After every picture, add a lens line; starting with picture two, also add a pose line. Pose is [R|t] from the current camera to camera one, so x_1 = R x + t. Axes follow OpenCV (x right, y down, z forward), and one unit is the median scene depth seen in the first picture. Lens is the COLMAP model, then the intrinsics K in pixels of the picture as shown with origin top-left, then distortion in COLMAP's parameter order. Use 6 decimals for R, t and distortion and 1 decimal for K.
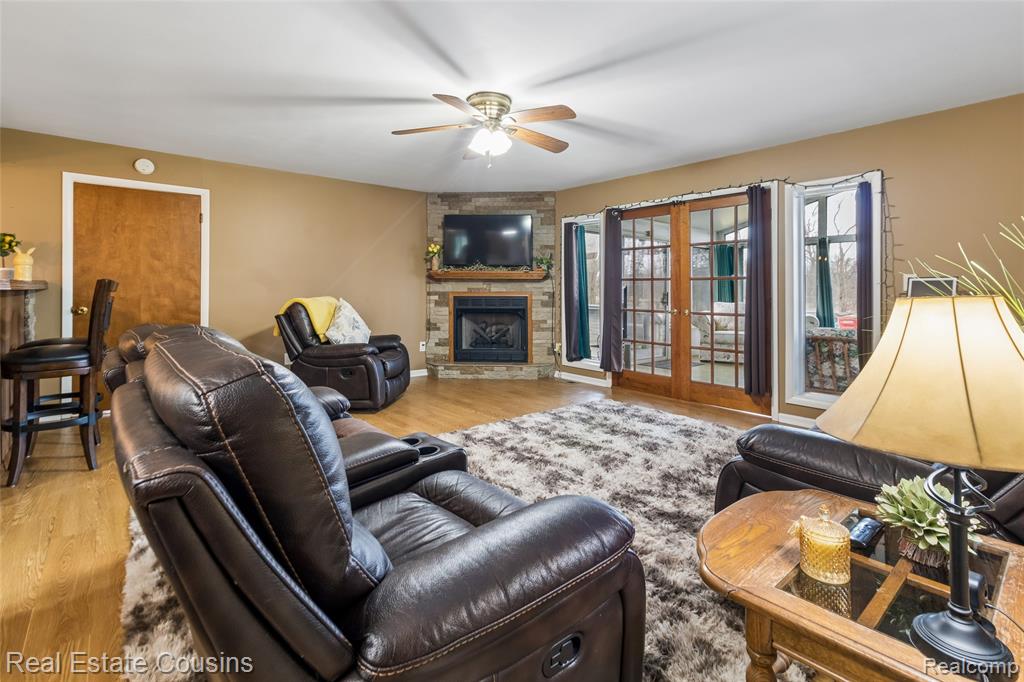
lens RADIAL K [[485.3, 0, 547.3], [0, 485.3, 285.5], [0, 0, 1]] dist [-0.001590, -0.000648]
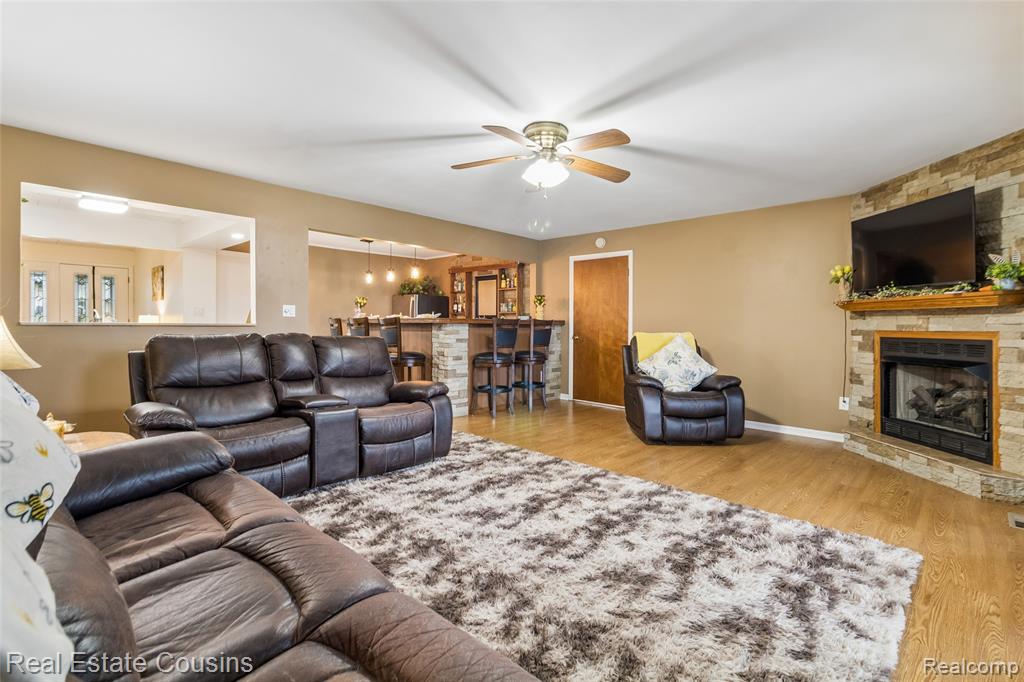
lens RADIAL K [[475.7, 0, 515.2], [0, 475.7, 328.7], [0, 0, 1]] dist [-0.000170, -0.000015]
pose [[0.075368, 0.005652, -0.997140, 0.449248], [-0.002960, 0.999981, 0.005444, 0.008842], [0.997151, 0.002541, 0.075383, 0.458548]]
